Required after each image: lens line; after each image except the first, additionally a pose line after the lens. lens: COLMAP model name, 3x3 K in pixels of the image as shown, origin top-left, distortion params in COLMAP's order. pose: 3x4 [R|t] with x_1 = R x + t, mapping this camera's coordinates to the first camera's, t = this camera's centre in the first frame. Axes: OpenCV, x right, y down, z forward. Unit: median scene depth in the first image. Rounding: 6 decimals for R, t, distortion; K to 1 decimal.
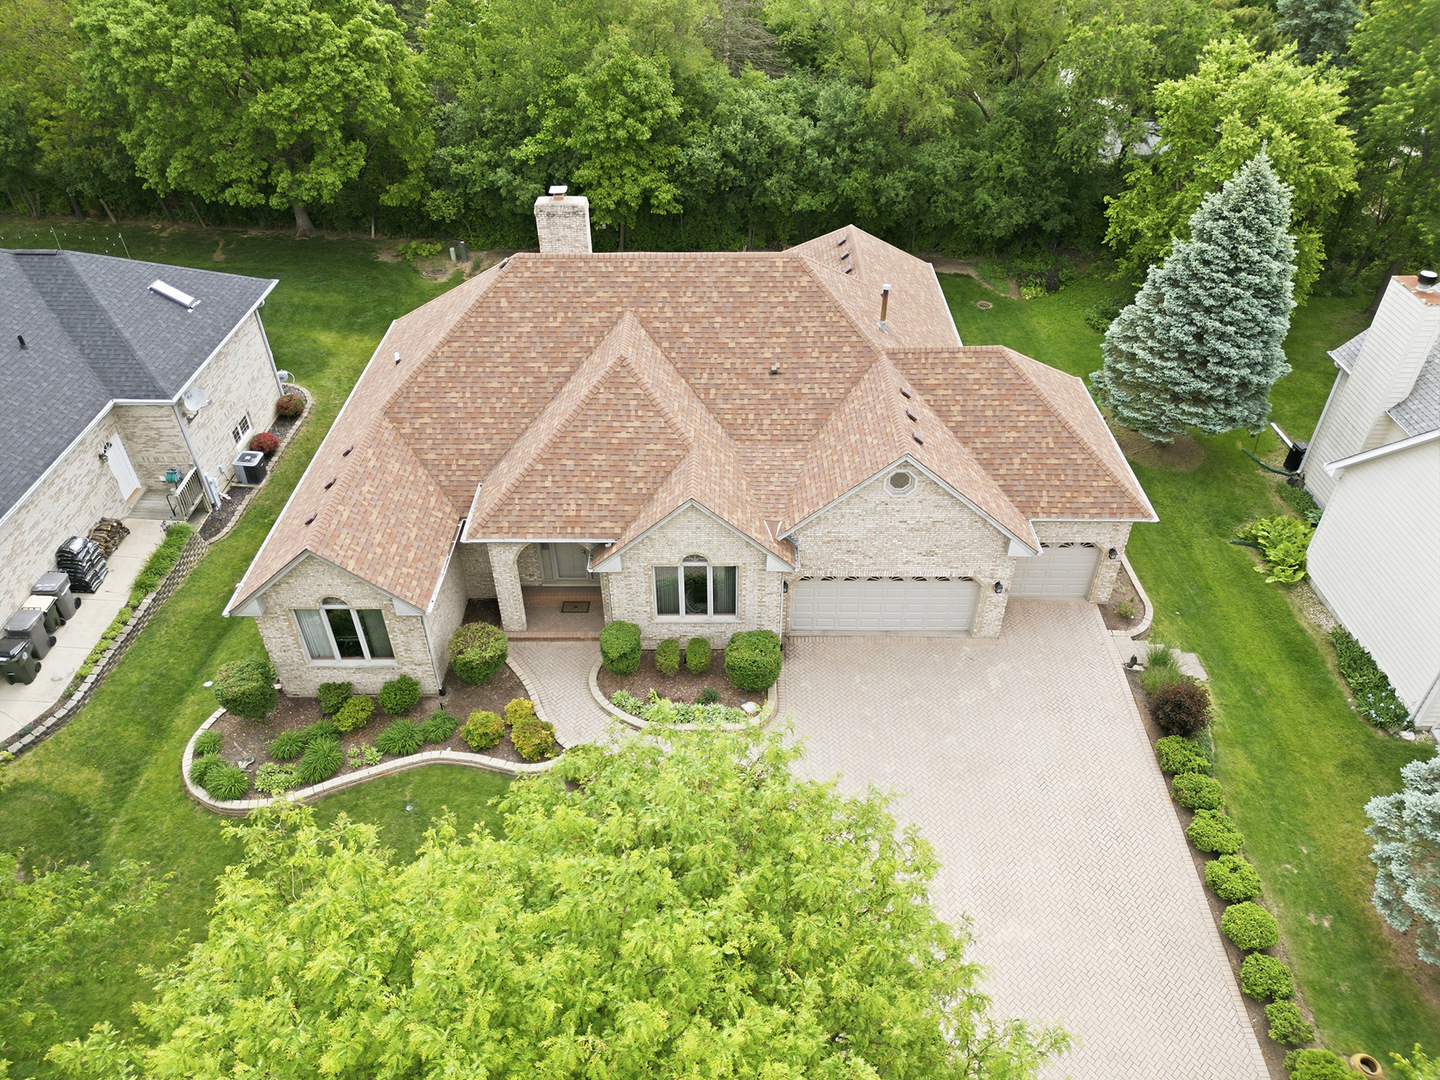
lens RADIAL K [[1003.6, 0, 712.9], [0, 1003.6, 543.7], [0, 0, 1]] dist [0.112090, -0.123639]
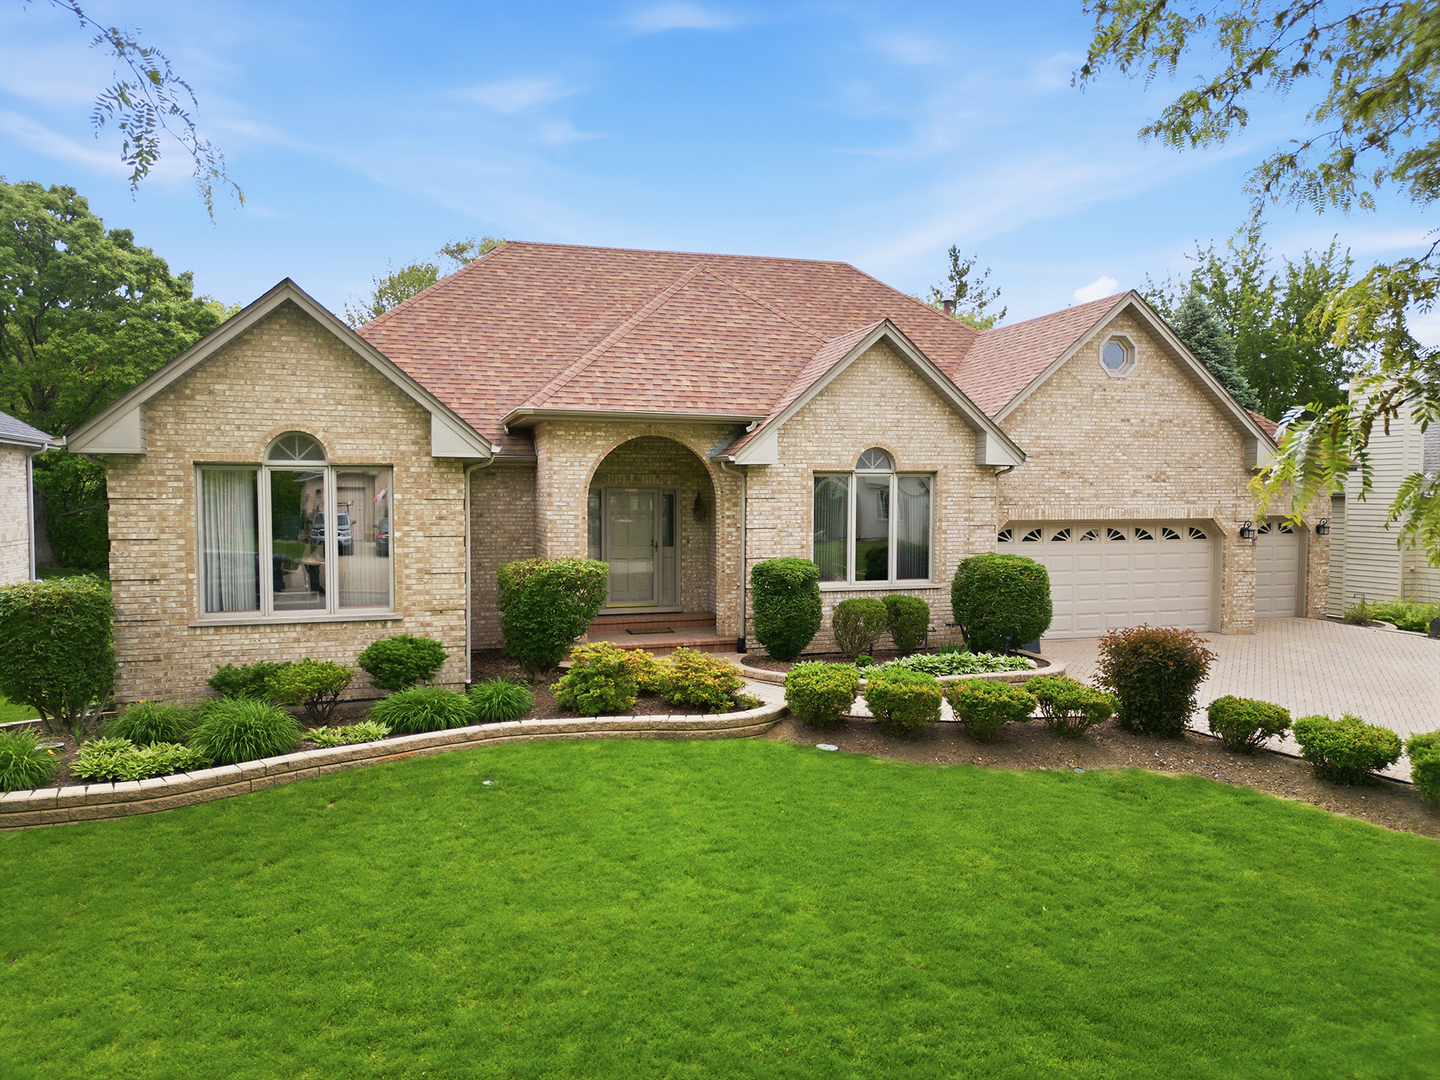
lens RADIAL K [[1003.6, 0, 712.9], [0, 1003.6, 543.7], [0, 0, 1]] dist [0.112090, -0.123639]
pose [[0.950148, -0.000558, 0.311799, -0.316350], [0.184580, 0.806955, -0.561029, 0.399237], [-0.251294, 0.590613, 0.766830, 0.553597]]
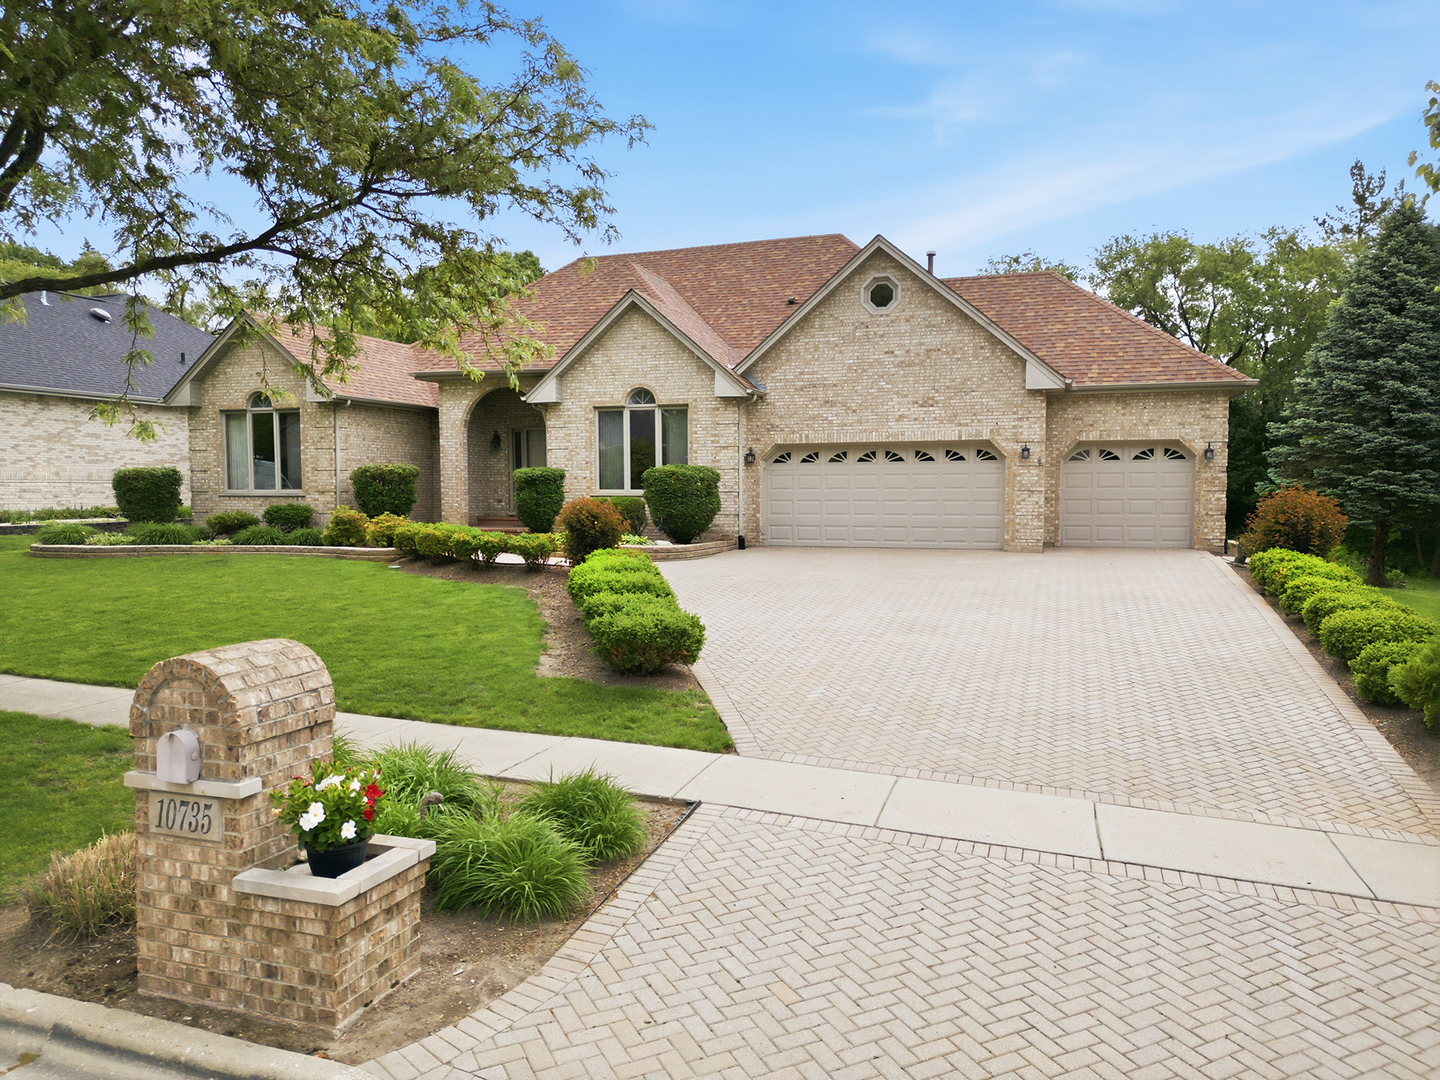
lens RADIAL K [[1003.6, 0, 712.9], [0, 1003.6, 543.7], [0, 0, 1]] dist [0.112090, -0.123639]
pose [[0.951113, 0.030108, -0.307373, 0.302387], [-0.203477, 0.809793, -0.550302, 0.567588], [0.232340, 0.585942, 0.776331, 0.418569]]
